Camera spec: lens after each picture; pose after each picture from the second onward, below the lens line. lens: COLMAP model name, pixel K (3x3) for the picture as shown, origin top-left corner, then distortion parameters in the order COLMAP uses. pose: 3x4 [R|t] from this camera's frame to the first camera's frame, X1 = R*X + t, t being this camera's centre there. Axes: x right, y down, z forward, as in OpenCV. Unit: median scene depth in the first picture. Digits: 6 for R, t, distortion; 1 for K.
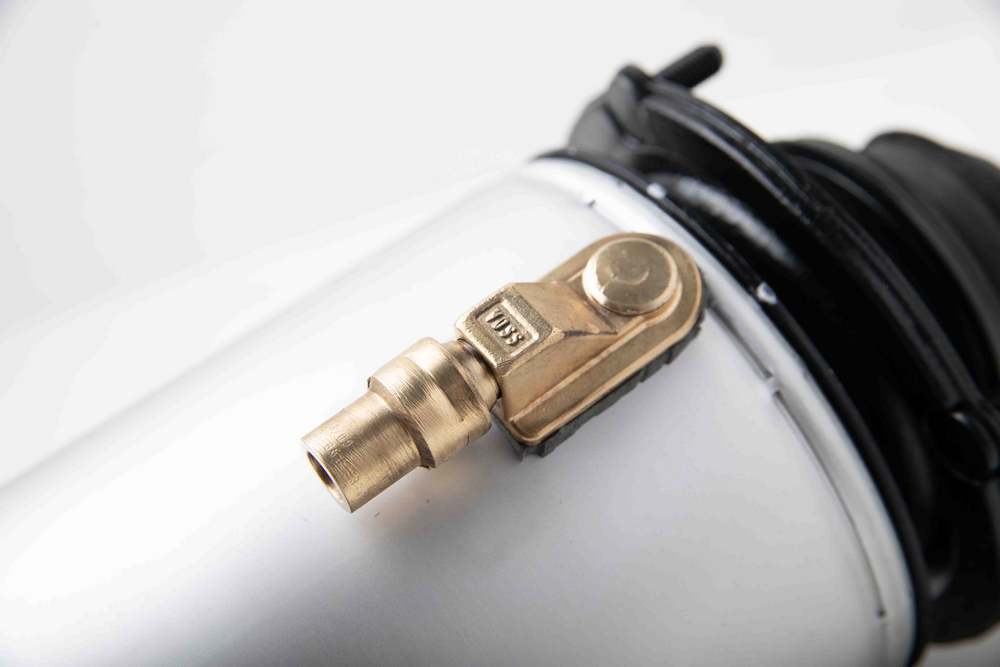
lens RADIAL K [[1834.9, 0, 500.3], [0, 1834.9, 333.6], [0, 0, 1]] dist [-0.066846, 0.000000]
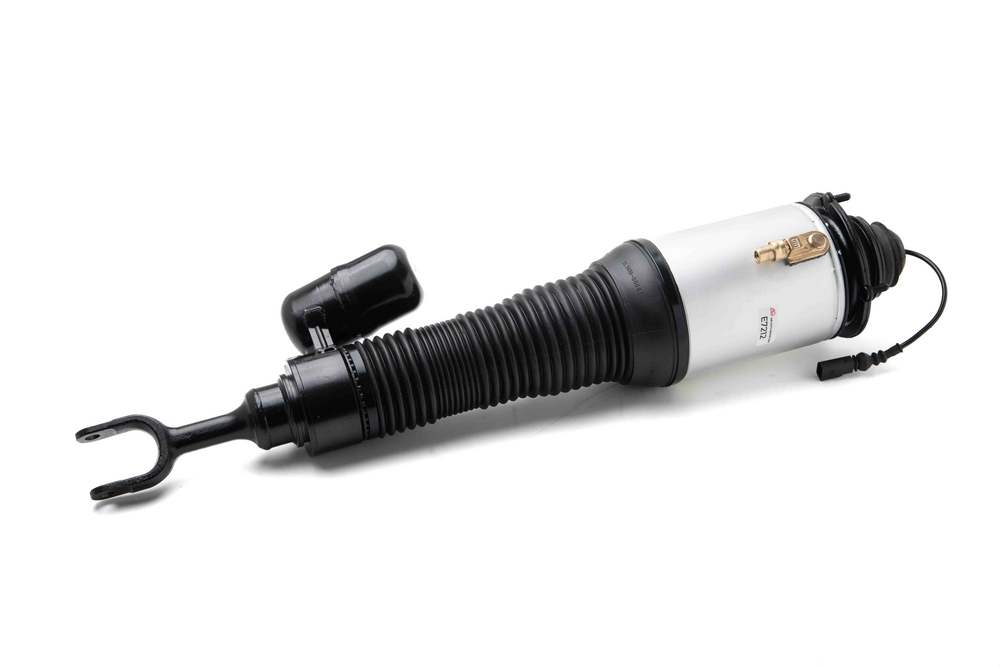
lens RADIAL K [[1705.8, 0, 499.7], [0, 1705.8, 333.2], [0, 0, 1]] dist [0.019393, 0.000000]
pose [[0.929766, 0.365762, 0.041862, -0.867908], [-0.368146, 0.923193, 0.110377, 0.009692], [0.001726, -0.118036, 0.993008, -3.814374]]
